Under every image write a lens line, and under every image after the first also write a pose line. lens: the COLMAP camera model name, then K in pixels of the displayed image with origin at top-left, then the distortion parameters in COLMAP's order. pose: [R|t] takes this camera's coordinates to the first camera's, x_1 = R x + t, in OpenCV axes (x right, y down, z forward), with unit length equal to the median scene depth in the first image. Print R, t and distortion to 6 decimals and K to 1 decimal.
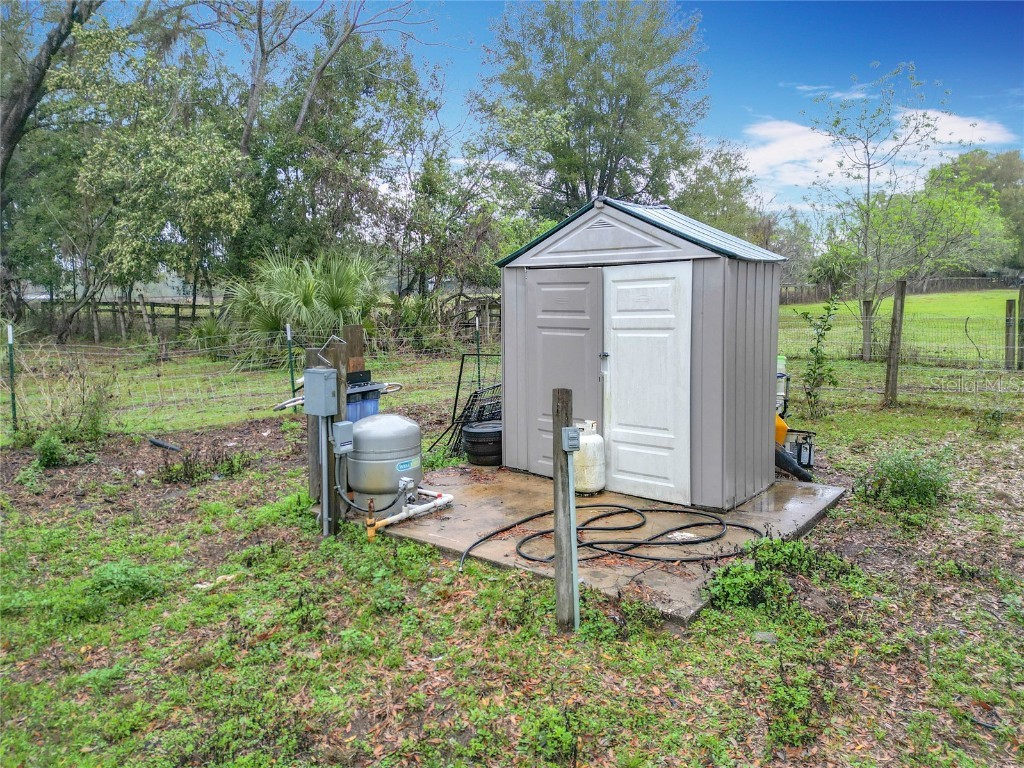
lens RADIAL K [[717.9, 0, 513.2], [0, 717.9, 411.7], [0, 0, 1]] dist [0.000127, -0.037187]
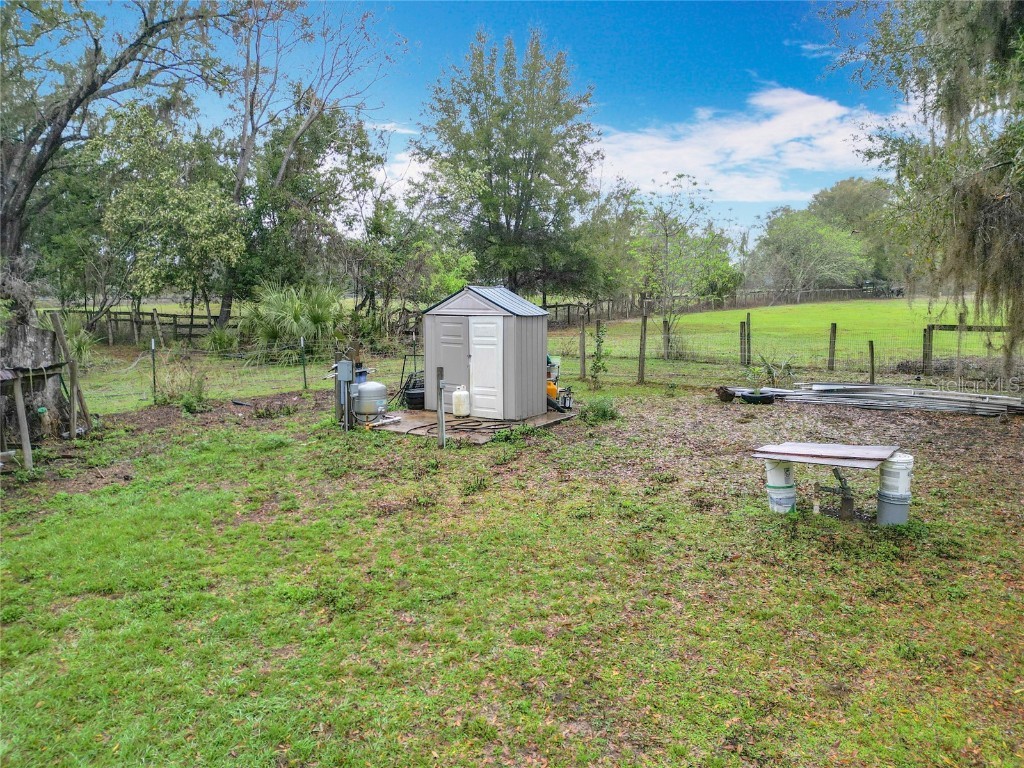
lens RADIAL K [[733.4, 0, 512.0], [0, 733.4, 384.0], [0, 0, 1]] dist [0.039979, -0.041758]
pose [[0.997065, -0.001881, 0.076538, 0.033088], [0.004944, 0.999194, -0.039840, 0.039891], [-0.076402, 0.040101, 0.996270, -0.505121]]
